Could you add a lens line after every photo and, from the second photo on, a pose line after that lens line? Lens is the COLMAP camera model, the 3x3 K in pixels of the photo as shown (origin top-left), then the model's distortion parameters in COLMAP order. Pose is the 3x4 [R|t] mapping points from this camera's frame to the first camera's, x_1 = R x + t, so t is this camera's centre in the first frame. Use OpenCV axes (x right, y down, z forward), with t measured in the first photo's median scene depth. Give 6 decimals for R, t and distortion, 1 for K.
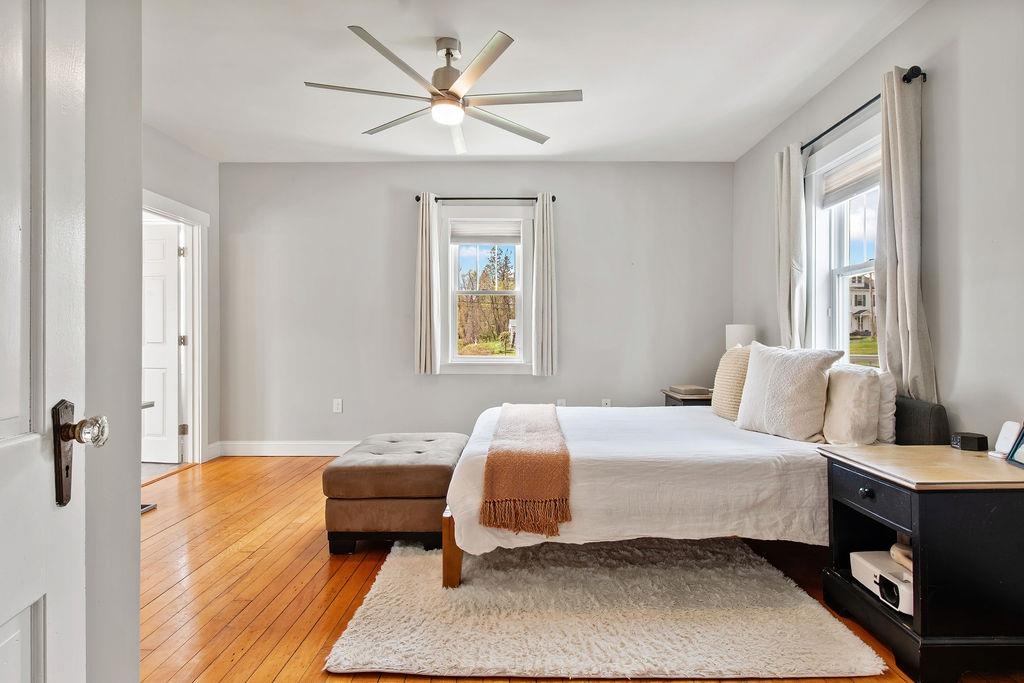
lens RADIAL K [[505.3, 0, 515.8], [0, 505.3, 335.1], [0, 0, 1]] dist [-0.002503, -0.000220]
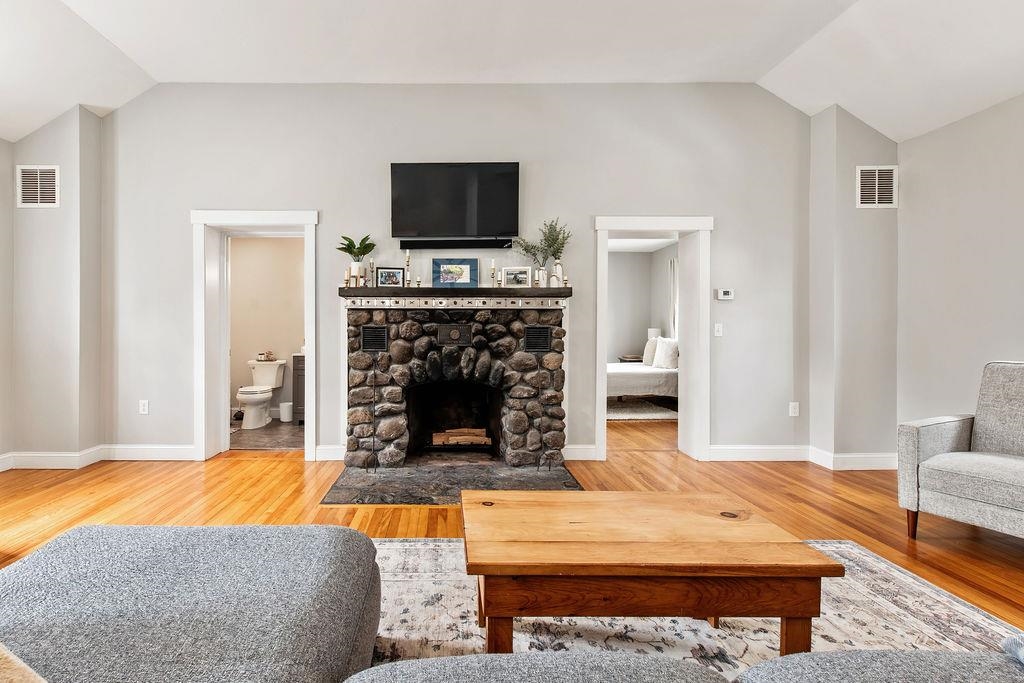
lens RADIAL K [[461.3, 0, 452.2], [0, 461.3, 330.2], [0, 0, 1]] dist [0.009645, -0.002857]
pose [[0.999999, -0.000156, 0.001474, -0.564611], [0.000148, 0.999988, 0.004947, -0.029562], [-0.001475, -0.004947, 0.999987, -1.296270]]
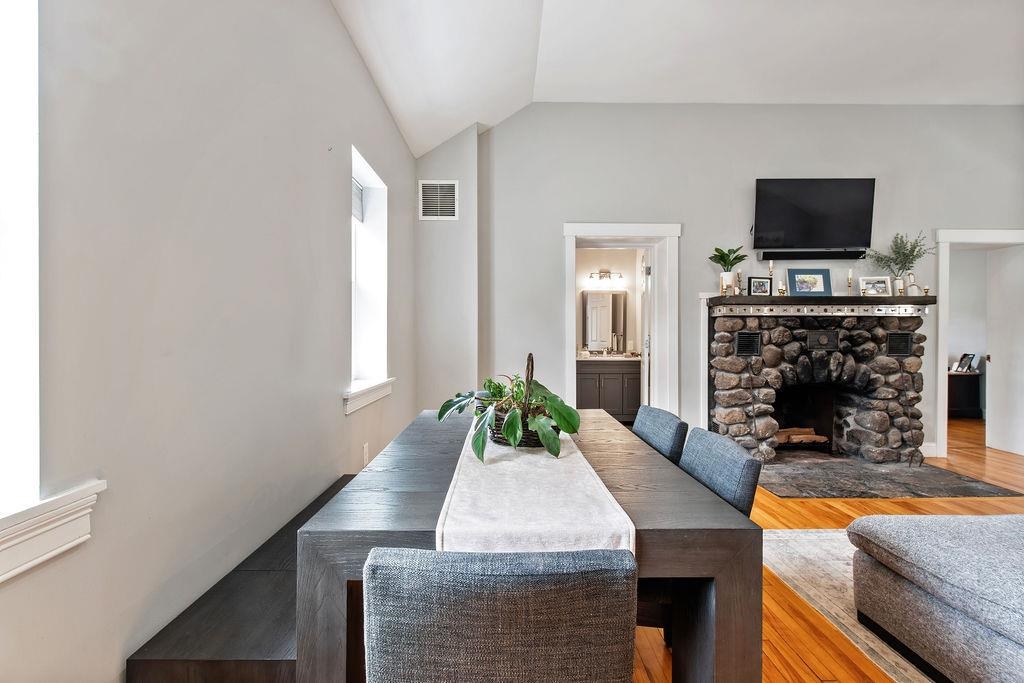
lens RADIAL K [[461.3, 0, 514.6], [0, 461.3, 335.3], [0, 0, 1]] dist [0.009645, -0.002857]
pose [[0.999662, -0.000566, 0.026001, -1.391773], [0.000477, 0.999994, 0.003422, -0.030219], [-0.026003, -0.003408, 0.999656, -1.359406]]
